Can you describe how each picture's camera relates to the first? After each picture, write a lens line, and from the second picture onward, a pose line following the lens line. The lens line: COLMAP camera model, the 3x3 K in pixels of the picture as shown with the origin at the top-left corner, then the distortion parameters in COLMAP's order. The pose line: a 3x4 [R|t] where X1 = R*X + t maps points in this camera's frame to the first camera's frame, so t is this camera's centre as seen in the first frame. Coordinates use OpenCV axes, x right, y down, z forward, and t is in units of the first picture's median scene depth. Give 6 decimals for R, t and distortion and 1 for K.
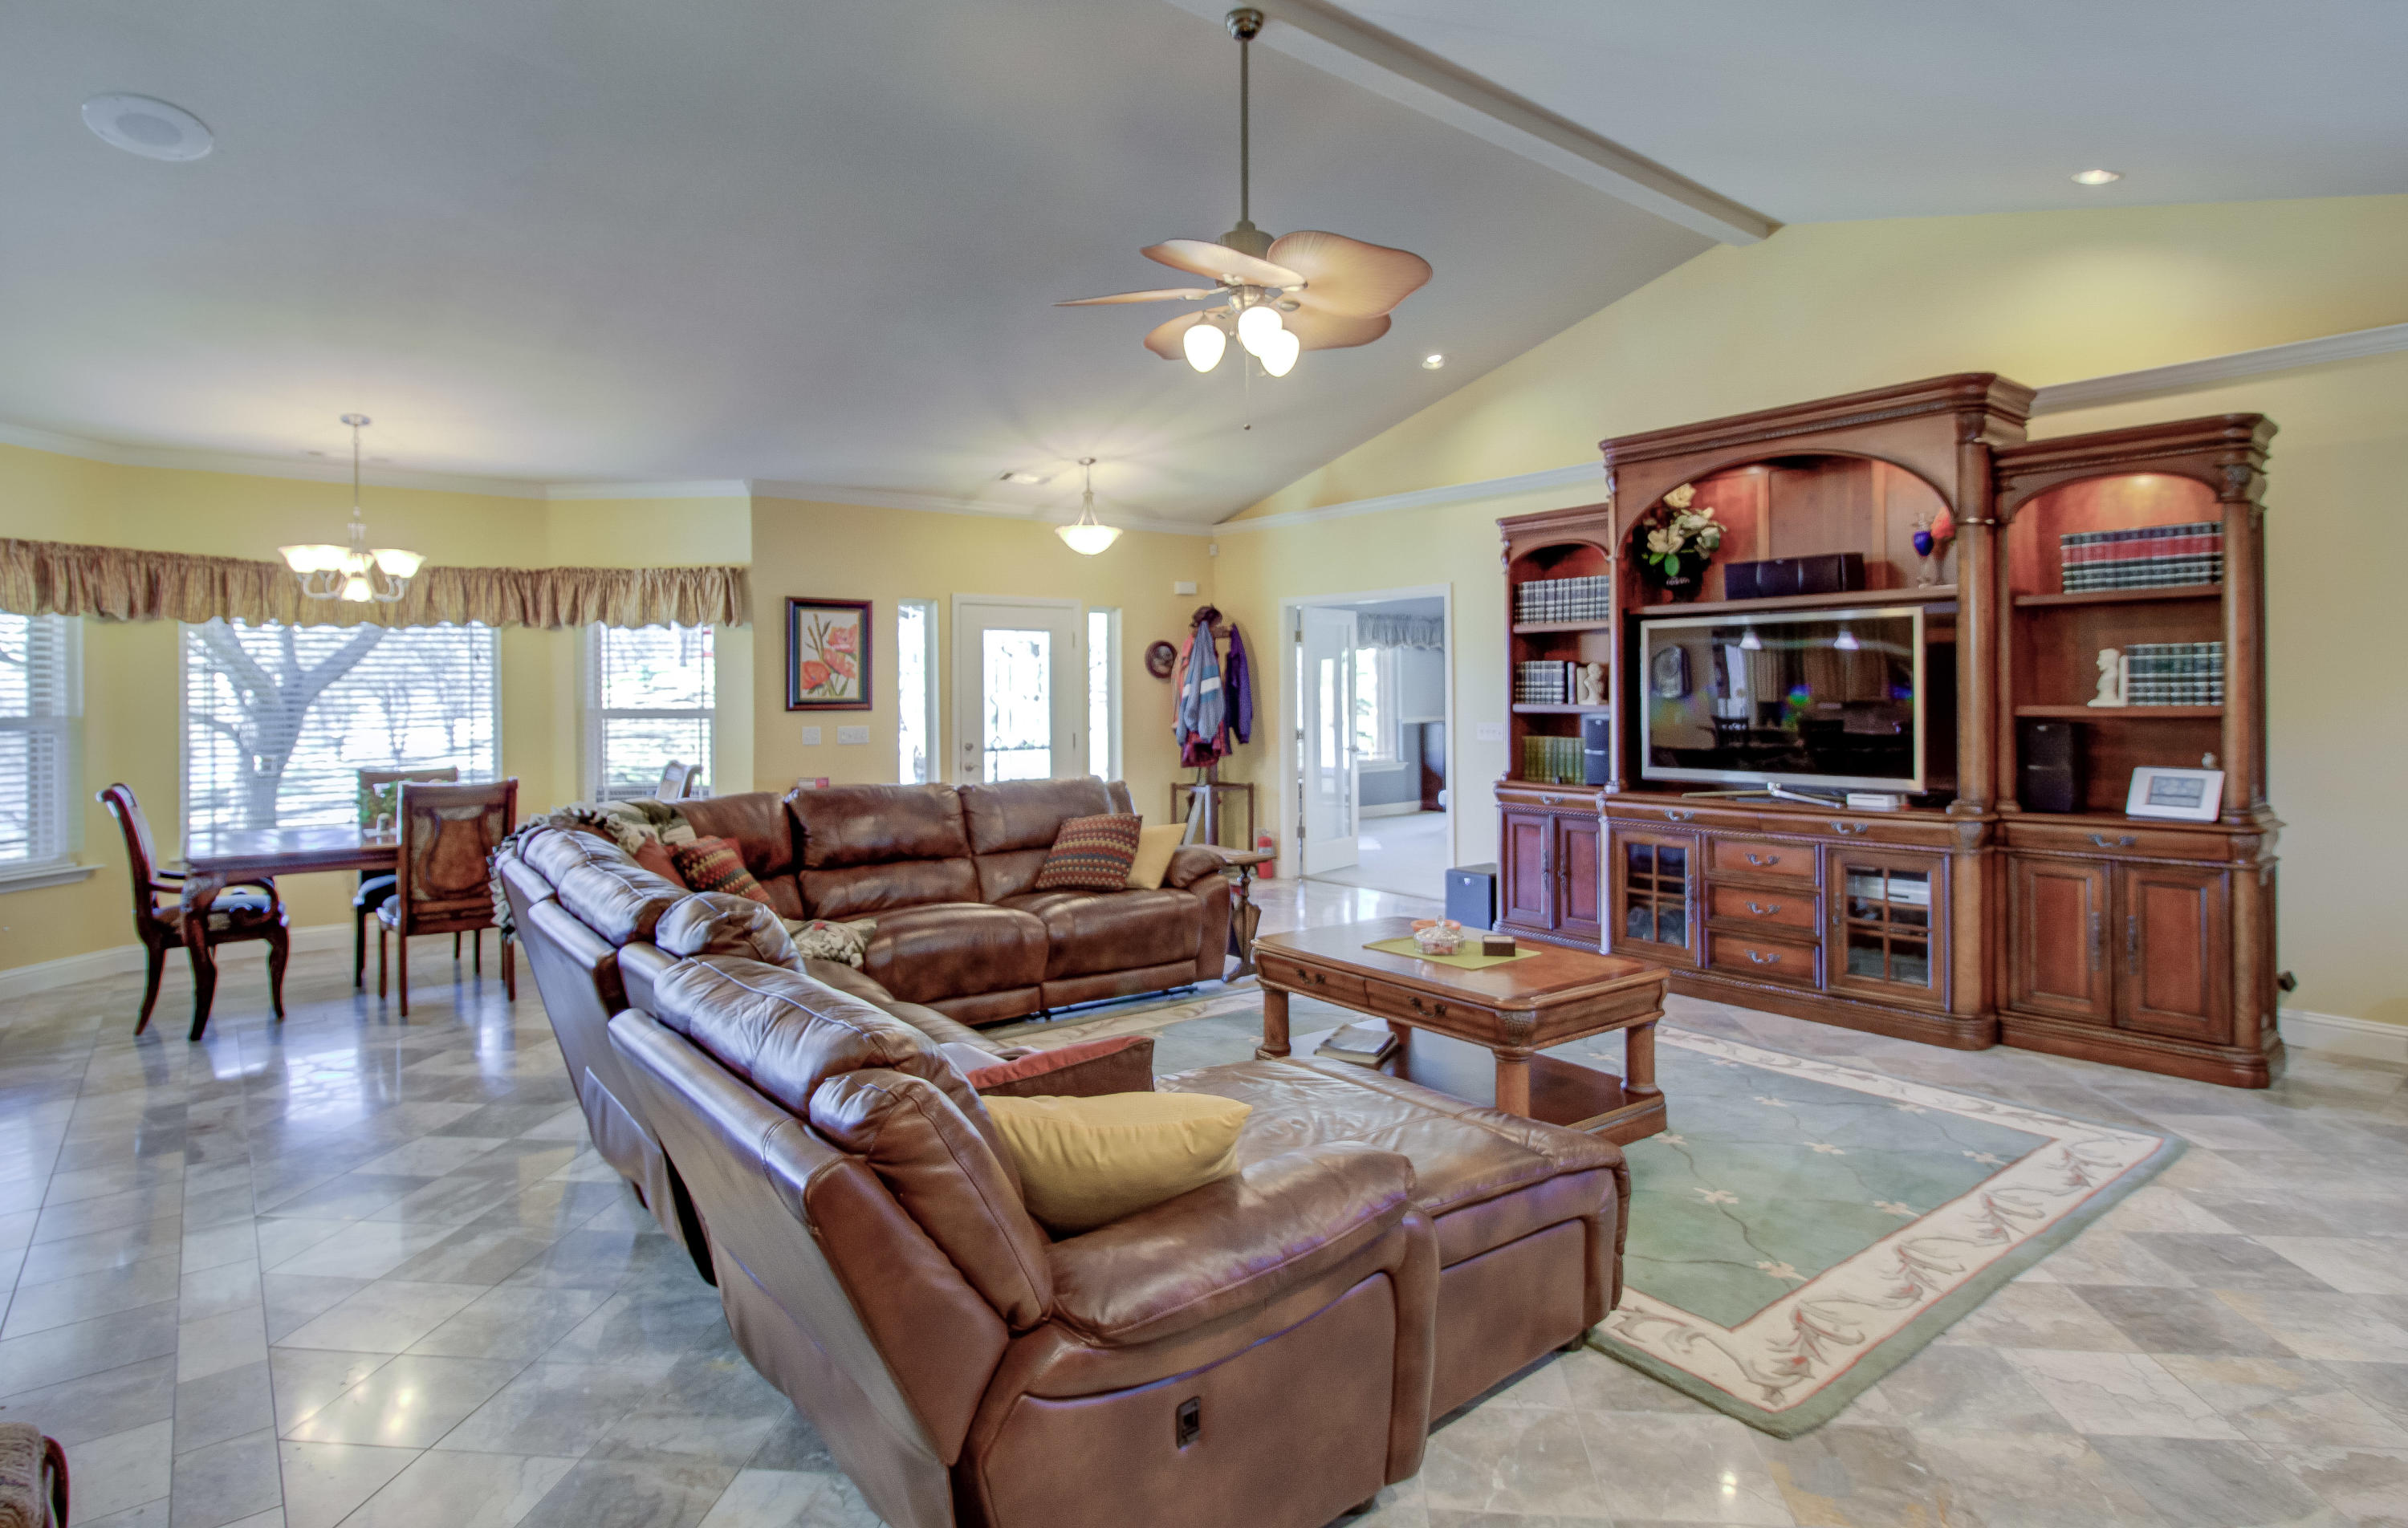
lens RADIAL K [[1204.1, 0, 1198.5], [0, 1204.1, 689.6], [0, 0, 1]] dist [0.006746, -0.005522]
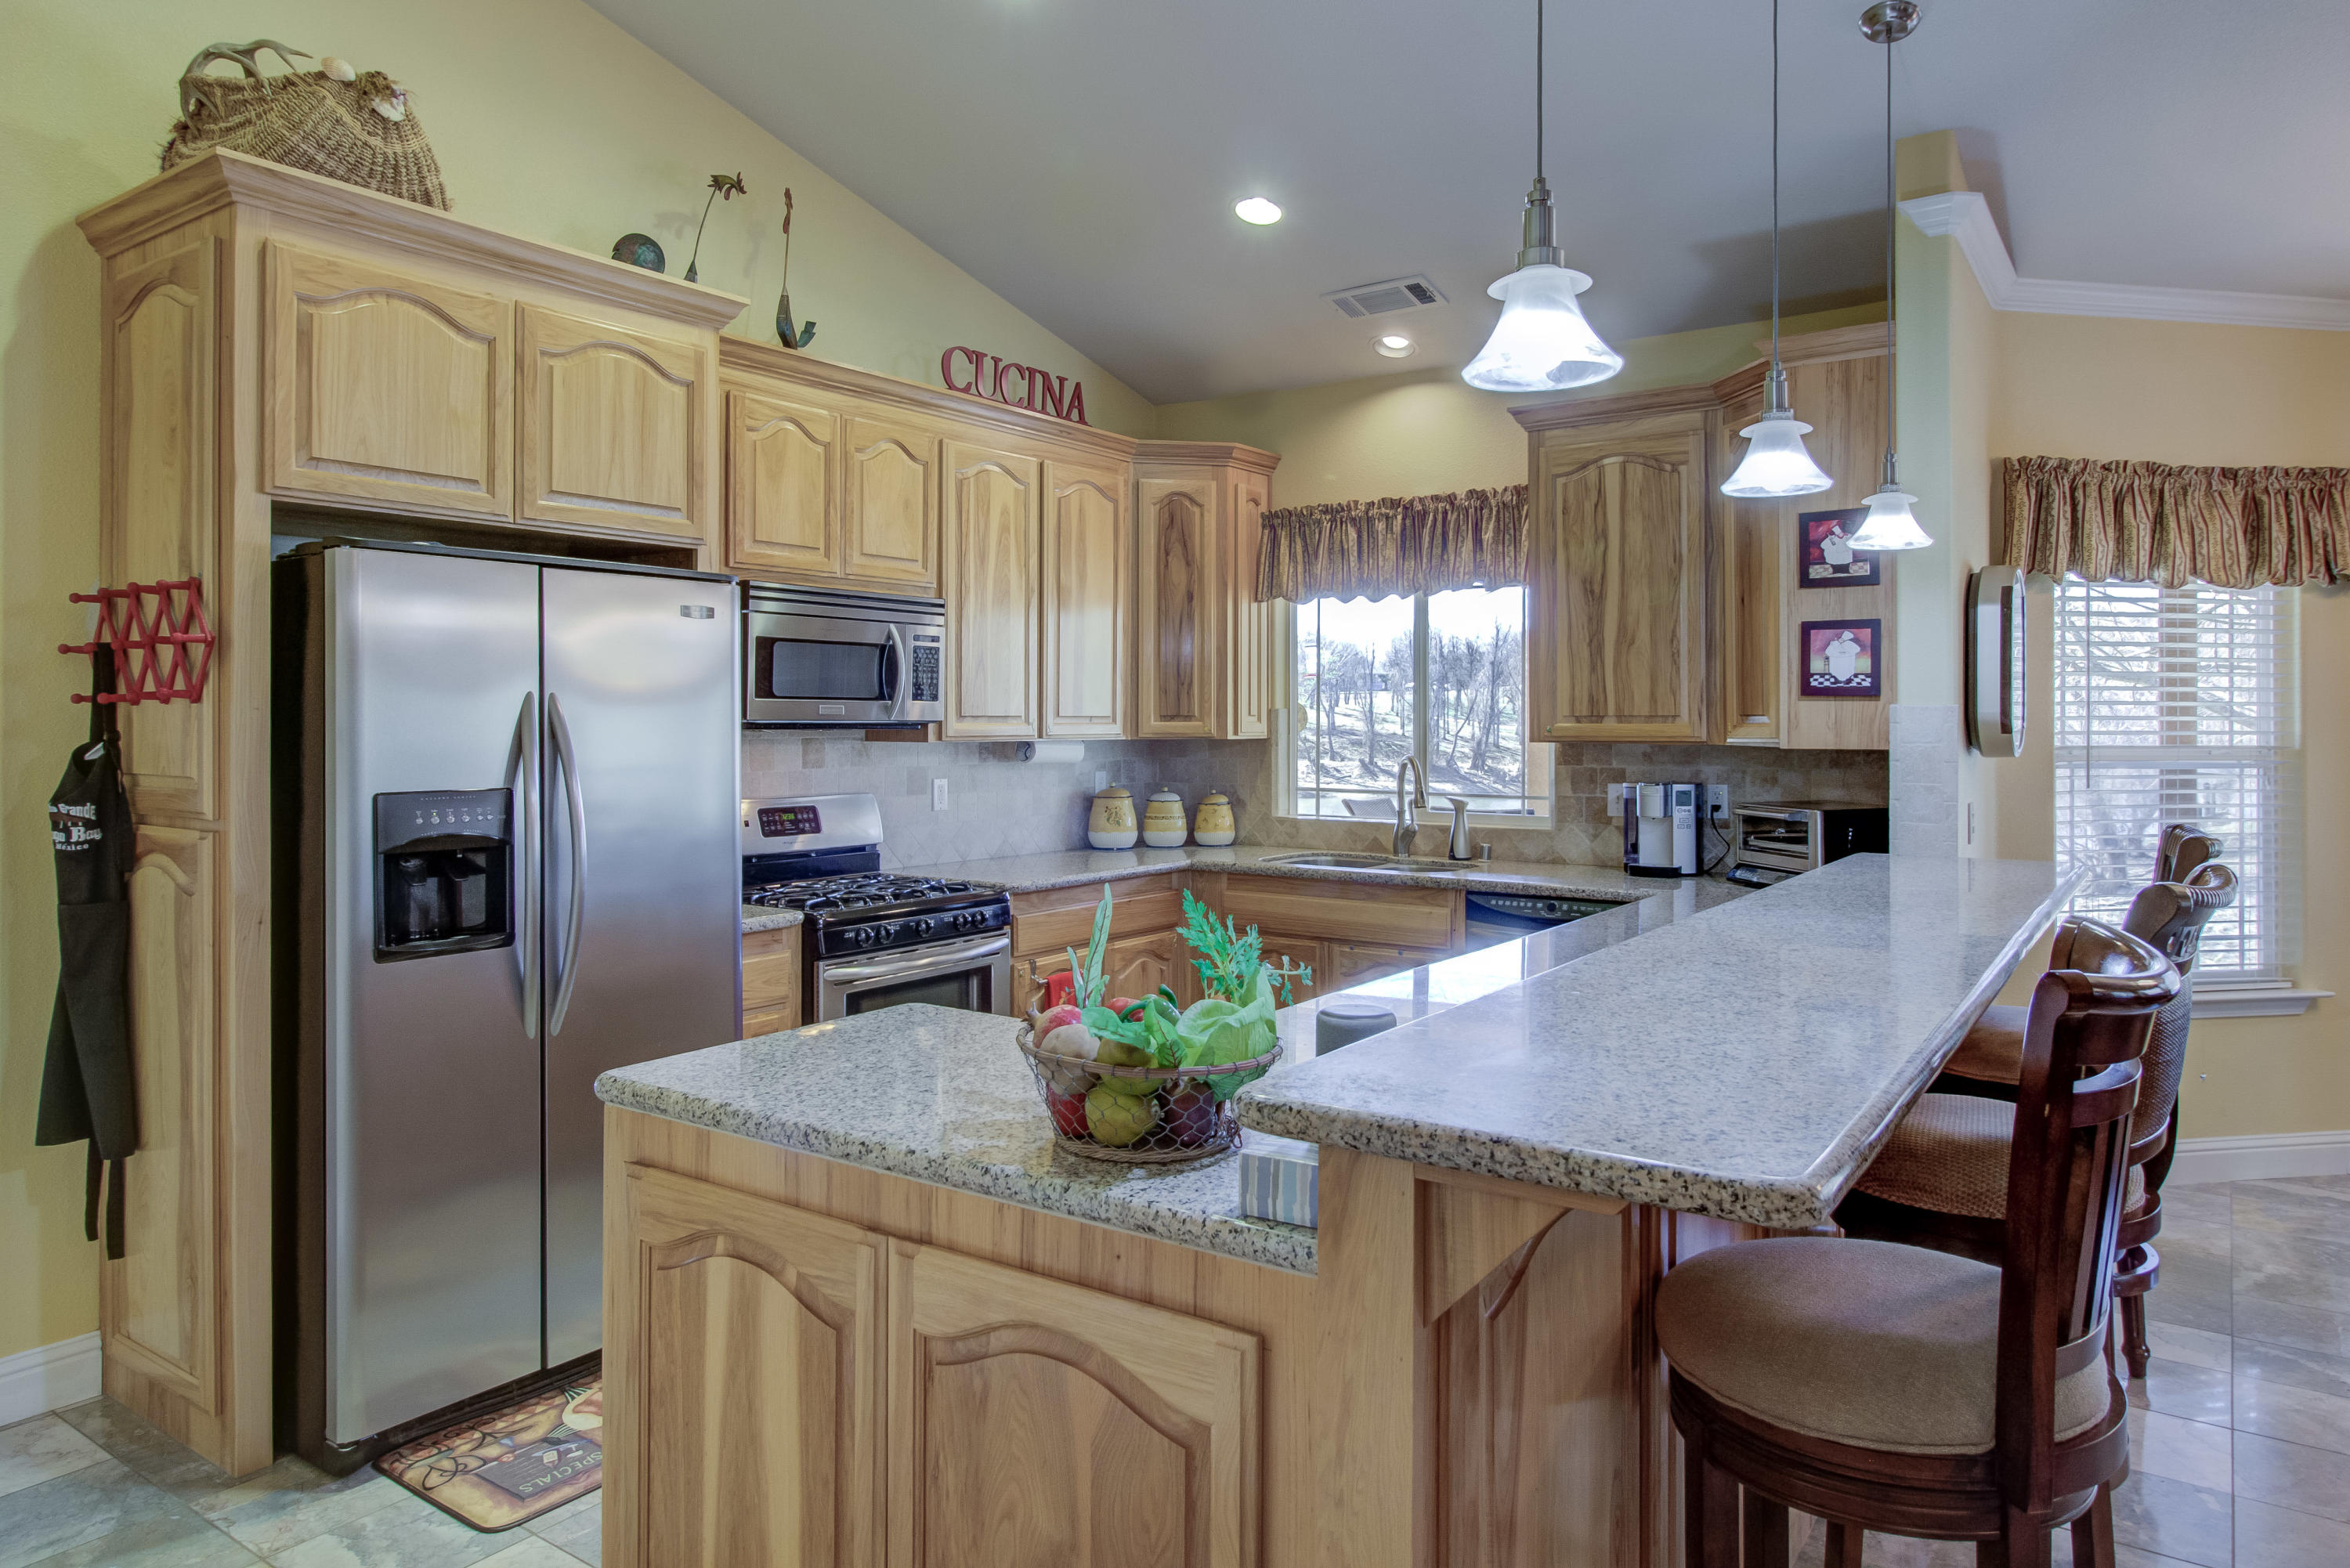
lens RADIAL K [[1486.0, 0, 1216.9], [0, 1486.0, 720.3], [0, 0, 1]] dist [0.000857, -0.002135]
pose [[0.275302, 0.009104, -0.961315, -0.394982], [-0.004010, 0.999957, 0.008322, 0.004739], [0.961349, 0.001563, 0.275327, 0.292230]]
